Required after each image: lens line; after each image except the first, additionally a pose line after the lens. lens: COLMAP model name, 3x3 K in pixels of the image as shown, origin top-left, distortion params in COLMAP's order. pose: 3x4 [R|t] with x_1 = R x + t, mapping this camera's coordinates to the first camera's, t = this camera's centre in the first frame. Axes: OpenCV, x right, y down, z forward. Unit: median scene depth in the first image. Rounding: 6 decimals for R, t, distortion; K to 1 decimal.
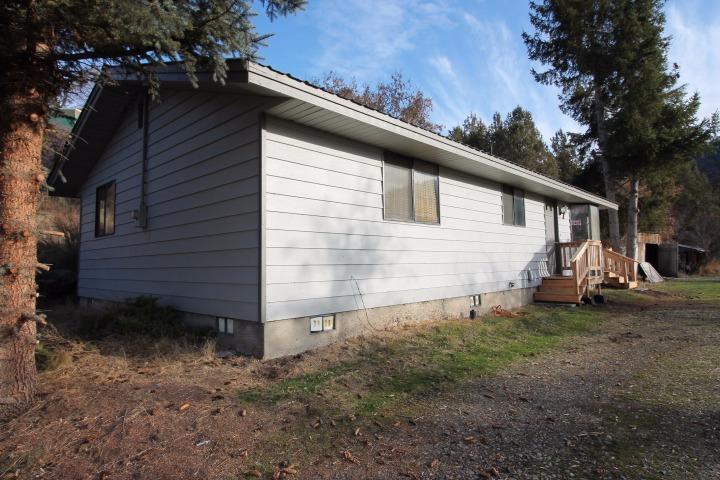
lens RADIAL K [[422.9, 0, 358.9], [0, 422.9, 235.9], [0, 0, 1]] dist [-0.005836, -0.000678]
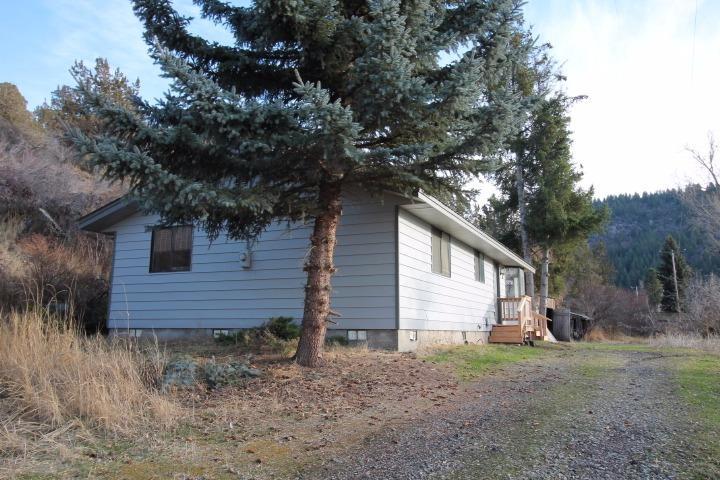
lens RADIAL K [[596.4, 0, 360.5], [0, 596.4, 240.2], [0, 0, 1]] dist [-0.000628, 0.000096]
pose [[0.943892, 0.074452, 0.321754, -0.472159], [-0.045392, 0.994258, -0.096903, 0.035310], [-0.327121, 0.076860, 0.941852, -0.501115]]
